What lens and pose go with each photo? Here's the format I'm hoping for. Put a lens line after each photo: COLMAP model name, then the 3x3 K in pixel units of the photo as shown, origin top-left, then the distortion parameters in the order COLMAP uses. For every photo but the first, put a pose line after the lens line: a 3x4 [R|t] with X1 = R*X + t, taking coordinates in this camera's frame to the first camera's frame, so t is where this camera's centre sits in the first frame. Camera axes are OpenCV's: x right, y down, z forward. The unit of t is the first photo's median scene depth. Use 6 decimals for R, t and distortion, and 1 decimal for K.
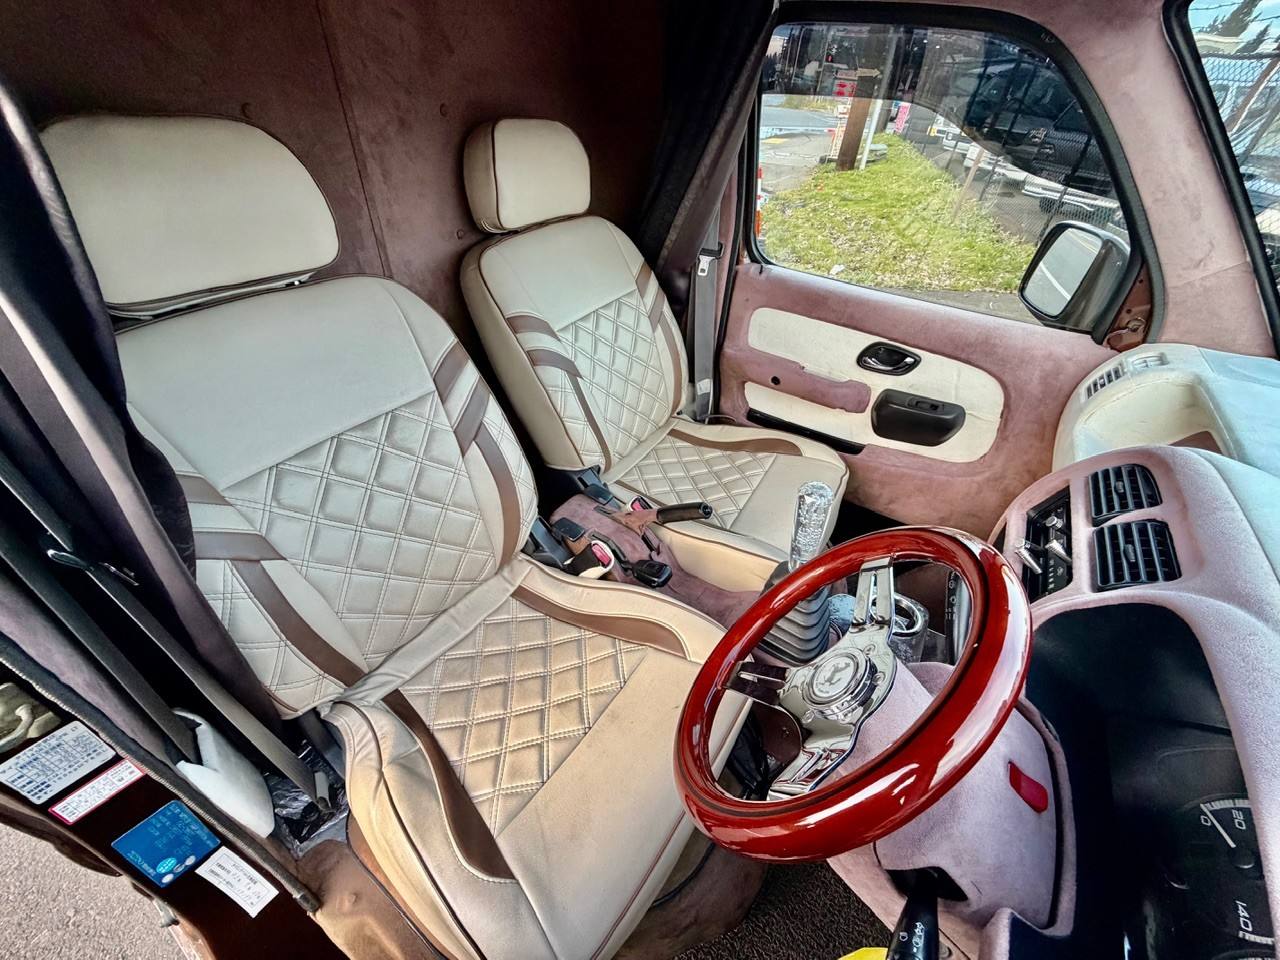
lens RADIAL K [[507.9, 0, 634.0], [0, 507.9, 476.2], [0, 0, 1]] dist [-0.001083, 0.001039]
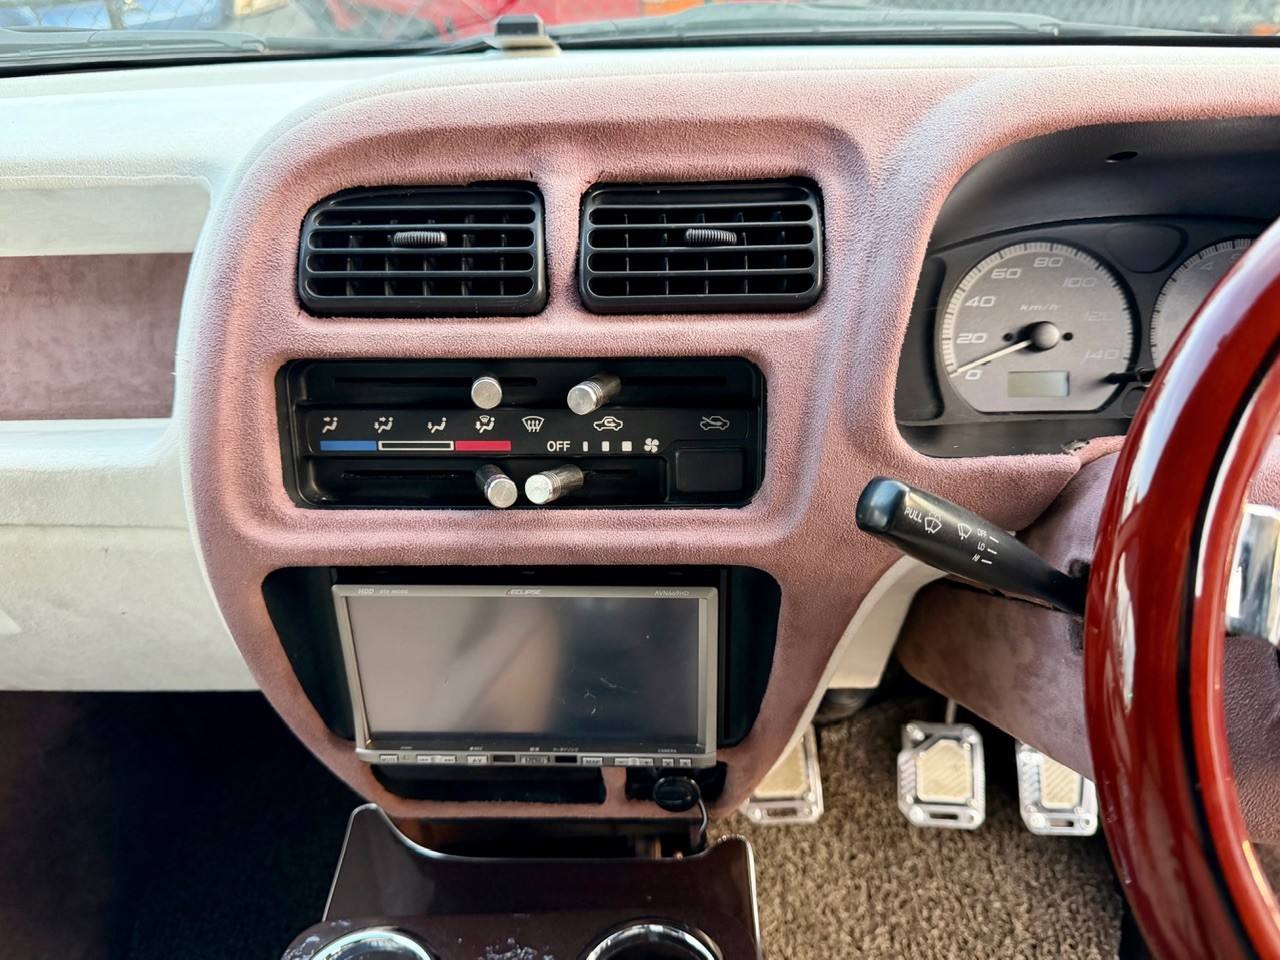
lens RADIAL K [[979.4, 0, 635.8], [0, 979.4, 487.9], [0, 0, 1]] dist [0.020157, -0.054839]
pose [[-0.543129, -0.492728, 0.679875, 0.133546], [0.511051, 0.448470, 0.733281, -0.172342], [-0.666212, 0.745717, 0.008232, 0.499415]]
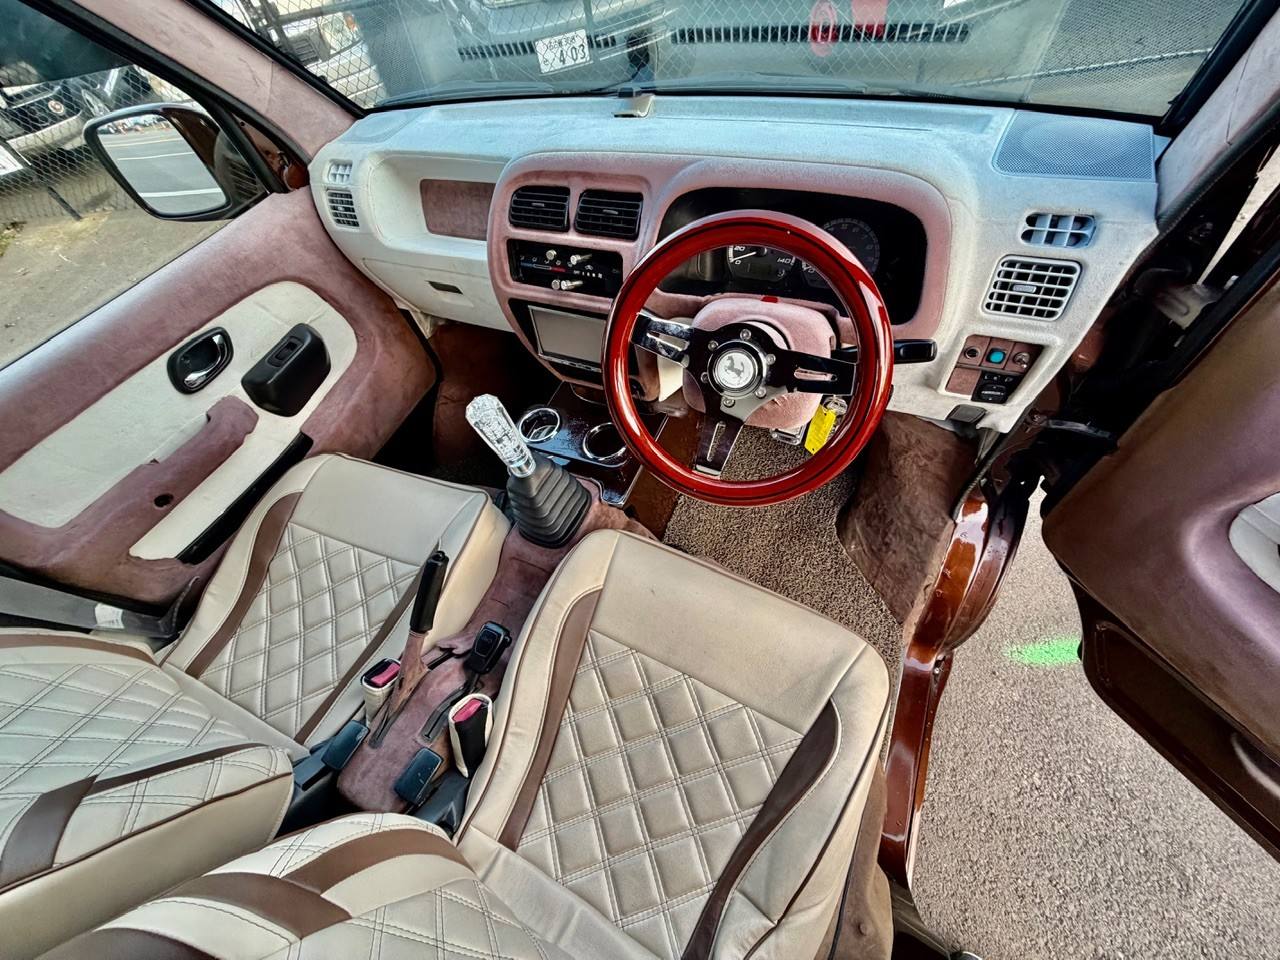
lens RADIAL K [[507.9, 0, 635.1], [0, 507.9, 480.1], [0, 0, 1]] dist [-0.001083, 0.001039]
pose [[-0.158204, -0.816739, 0.554896, -0.208759], [0.709670, 0.296687, 0.639019, -0.215610], [-0.686542, 0.494888, 0.532678, 0.226897]]
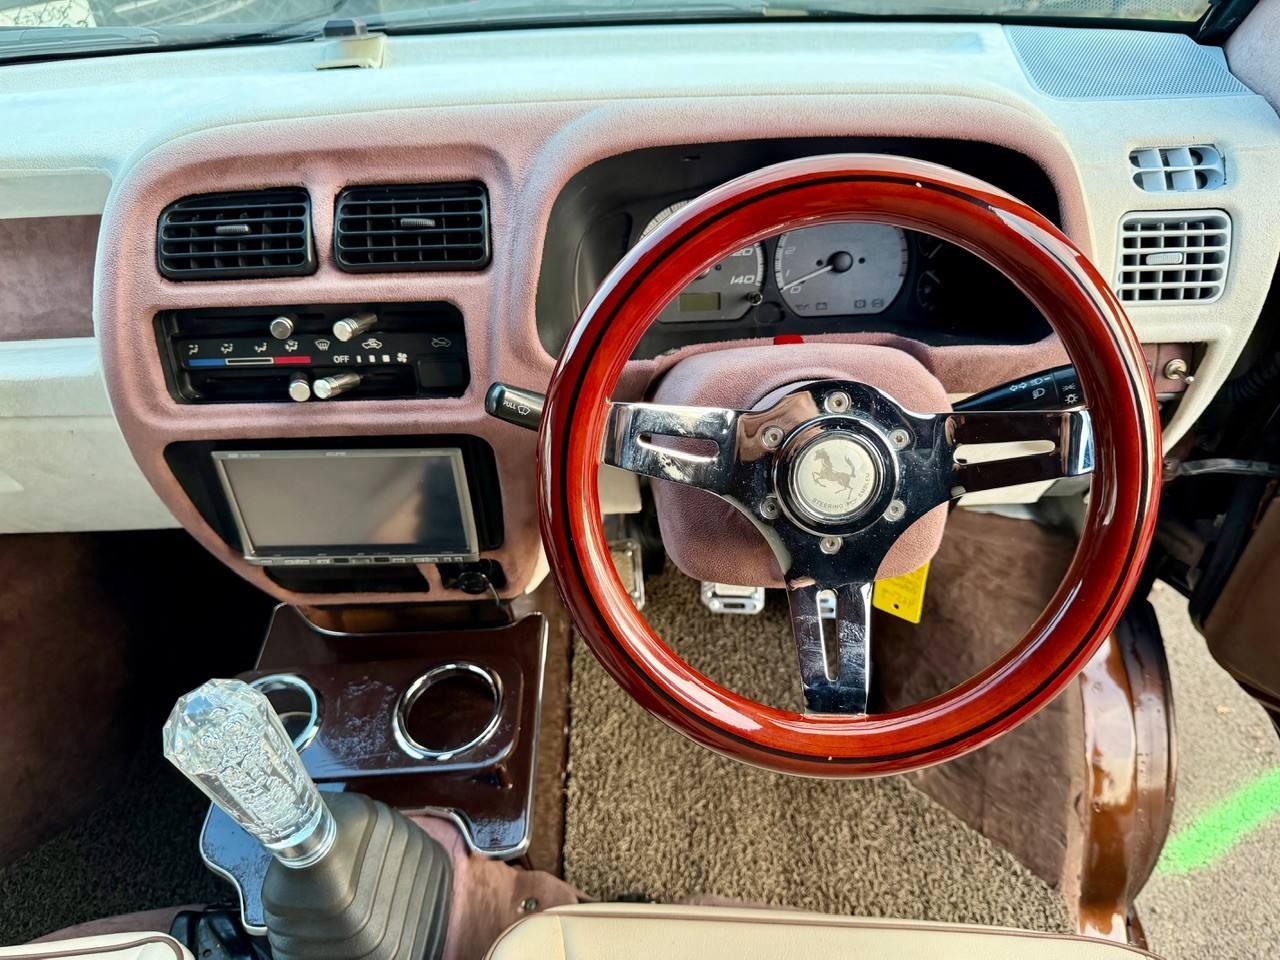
lens RADIAL K [[911.3, 0, 631.0], [0, 911.3, 486.8], [0, 0, 1]] dist [0.011092, -0.017239]
pose [[-0.558761, -0.574924, 0.597703, -0.056411], [0.521451, 0.316865, 0.792266, -0.237716], [-0.644884, 0.754360, 0.122743, 0.387206]]
